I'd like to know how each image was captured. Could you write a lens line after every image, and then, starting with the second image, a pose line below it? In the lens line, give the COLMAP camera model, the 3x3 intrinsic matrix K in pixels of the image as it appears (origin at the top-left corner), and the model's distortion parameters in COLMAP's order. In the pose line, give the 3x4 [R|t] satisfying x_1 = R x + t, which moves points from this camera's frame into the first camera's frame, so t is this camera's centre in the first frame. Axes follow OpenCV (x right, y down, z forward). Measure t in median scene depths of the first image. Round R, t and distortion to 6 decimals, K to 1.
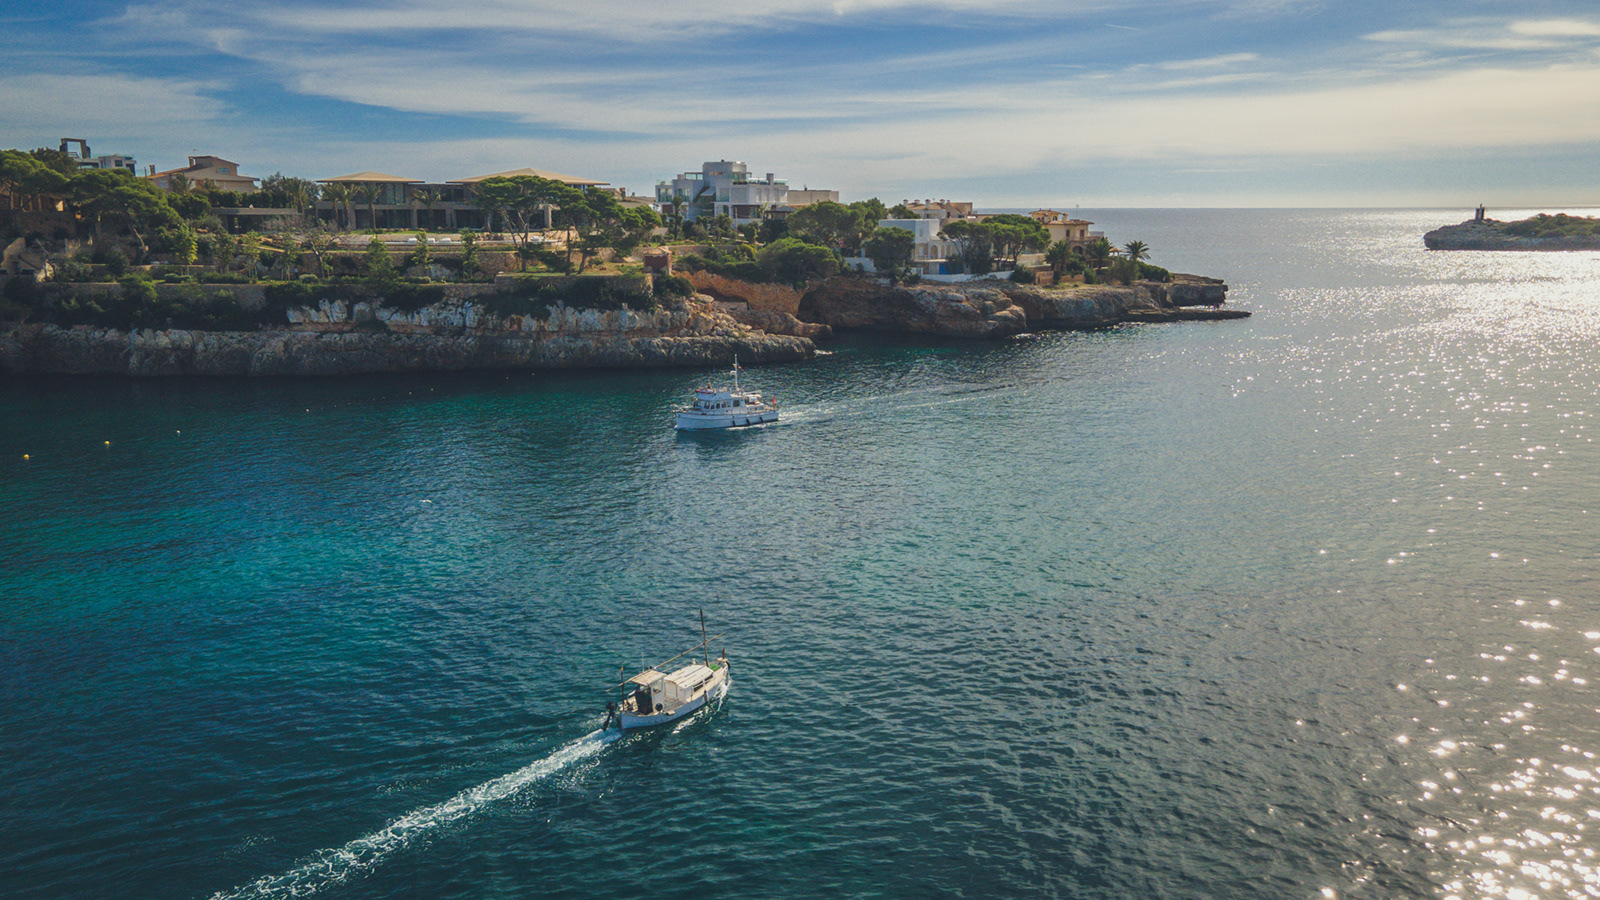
lens RADIAL K [[1132.0, 0, 798.9], [0, 1132.0, 450.8], [0, 0, 1]] dist [0.011077, 0.006061]
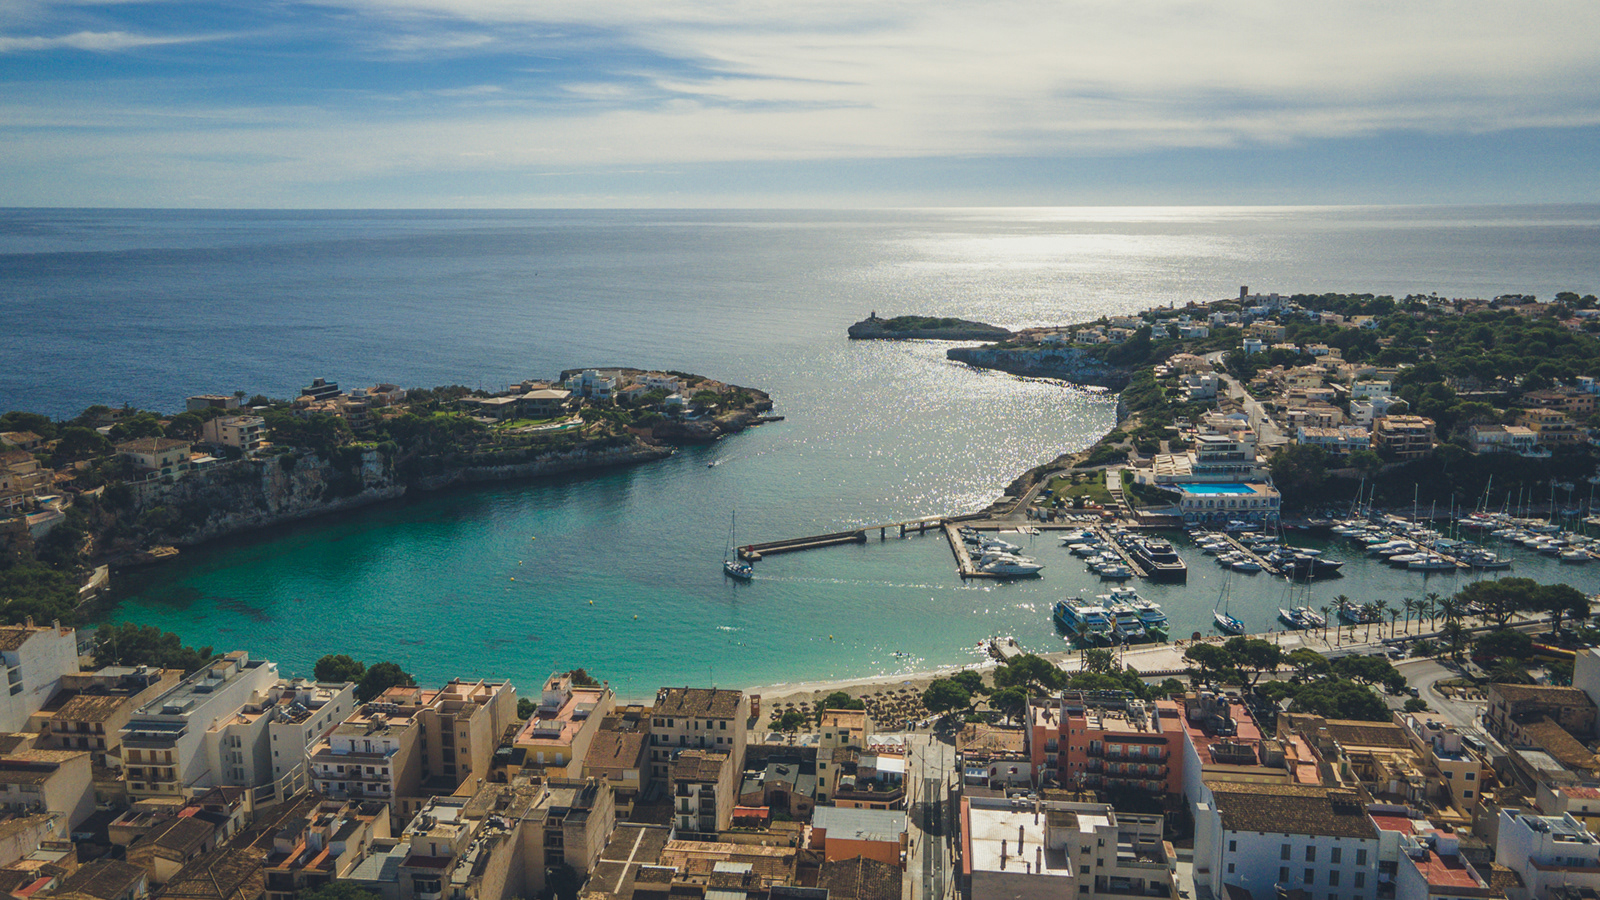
lens RADIAL K [[1132.0, 0, 800.6], [0, 1132.0, 450.0], [0, 0, 1]] dist [0.011077, 0.006061]
pose [[0.913107, -0.087998, 0.398111, -1.073895], [0.074080, 0.995986, 0.050244, -0.253545], [-0.400935, -0.016386, 0.915960, -2.502801]]
